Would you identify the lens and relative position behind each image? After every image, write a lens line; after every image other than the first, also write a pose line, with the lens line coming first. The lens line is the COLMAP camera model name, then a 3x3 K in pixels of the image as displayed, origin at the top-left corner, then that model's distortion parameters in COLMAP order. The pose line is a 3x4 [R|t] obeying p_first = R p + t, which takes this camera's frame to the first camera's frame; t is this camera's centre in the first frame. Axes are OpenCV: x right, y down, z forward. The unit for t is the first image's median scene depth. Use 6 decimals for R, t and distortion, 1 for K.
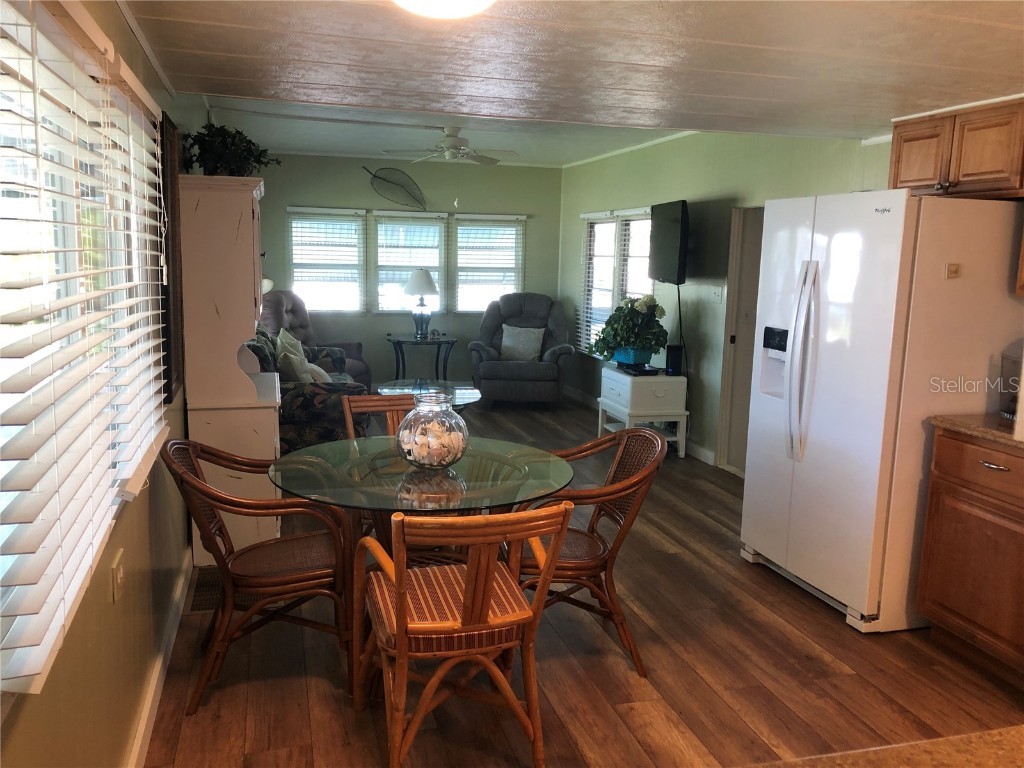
lens RADIAL K [[841.3, 0, 512.0], [0, 841.3, 384.0], [0, 0, 1]] dist [-0.002607, -0.010054]
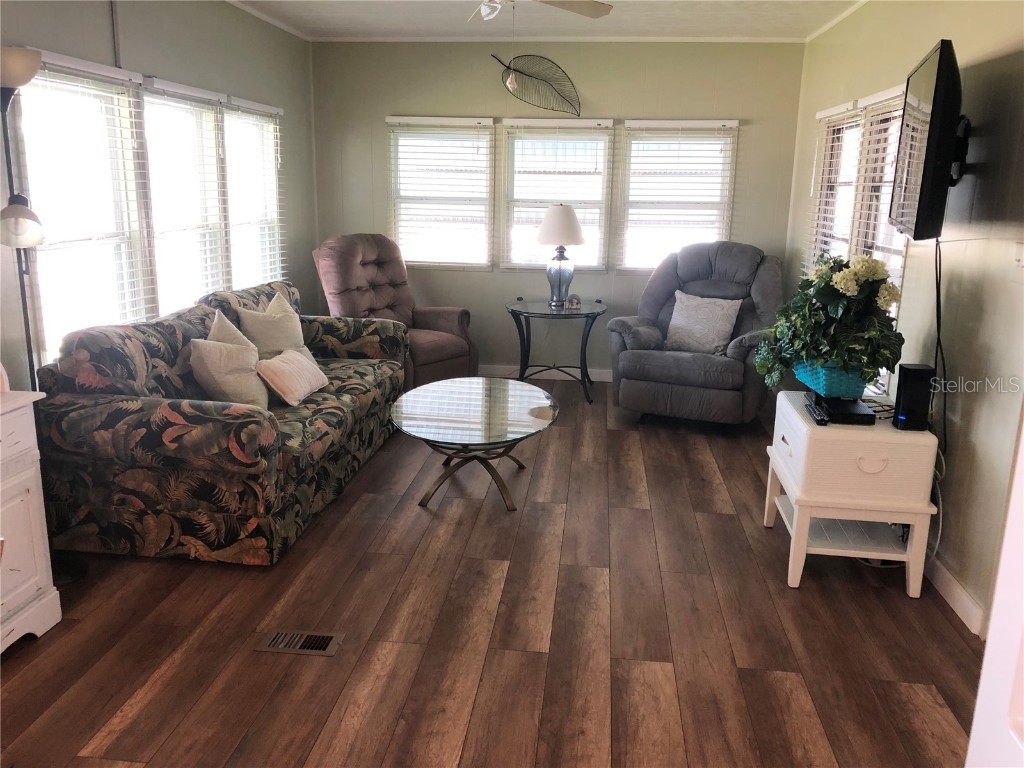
lens RADIAL K [[841.3, 0, 512.0], [0, 841.3, 384.0], [0, 0, 1]] dist [-0.002607, -0.010054]
pose [[0.925954, 0.079912, -0.369085, 0.115652], [-0.052528, 0.995108, 0.083674, -0.046904], [0.373966, -0.058091, 0.925621, 0.347427]]
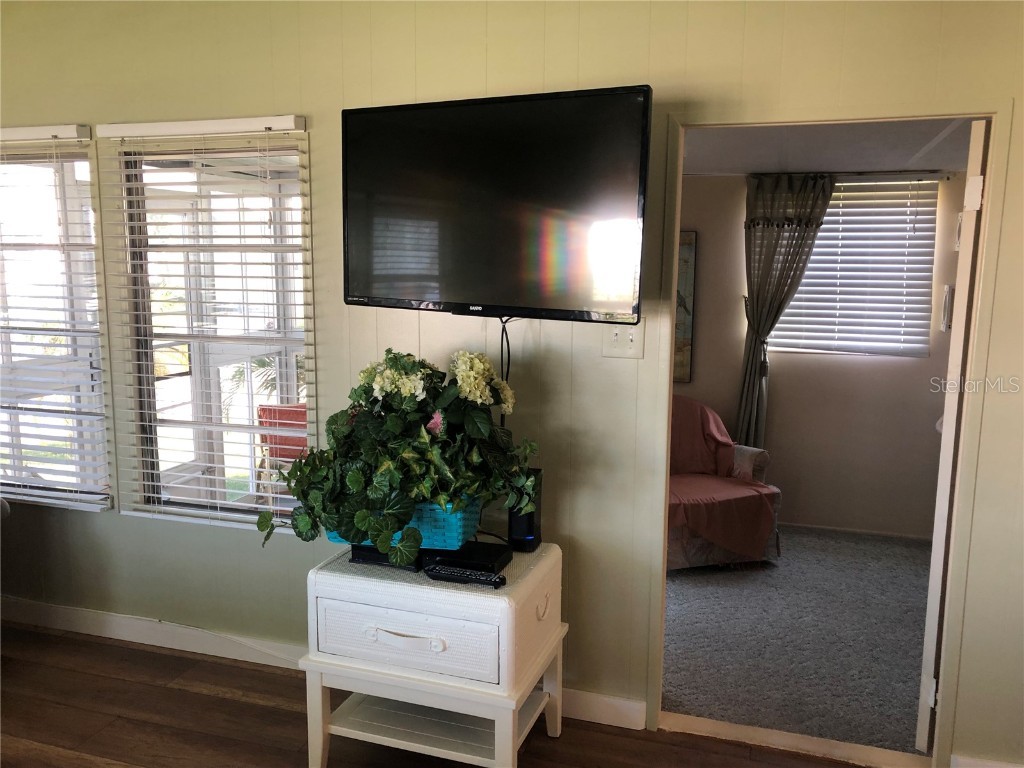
lens RADIAL K [[841.3, 0, 512.0], [0, 841.3, 384.0], [0, 0, 1]] dist [-0.002607, -0.010054]
pose [[0.567837, -0.154961, 0.808423, -0.088659], [0.131277, 0.986598, 0.096905, -0.092634], [-0.812605, 0.051101, 0.580570, 0.570272]]
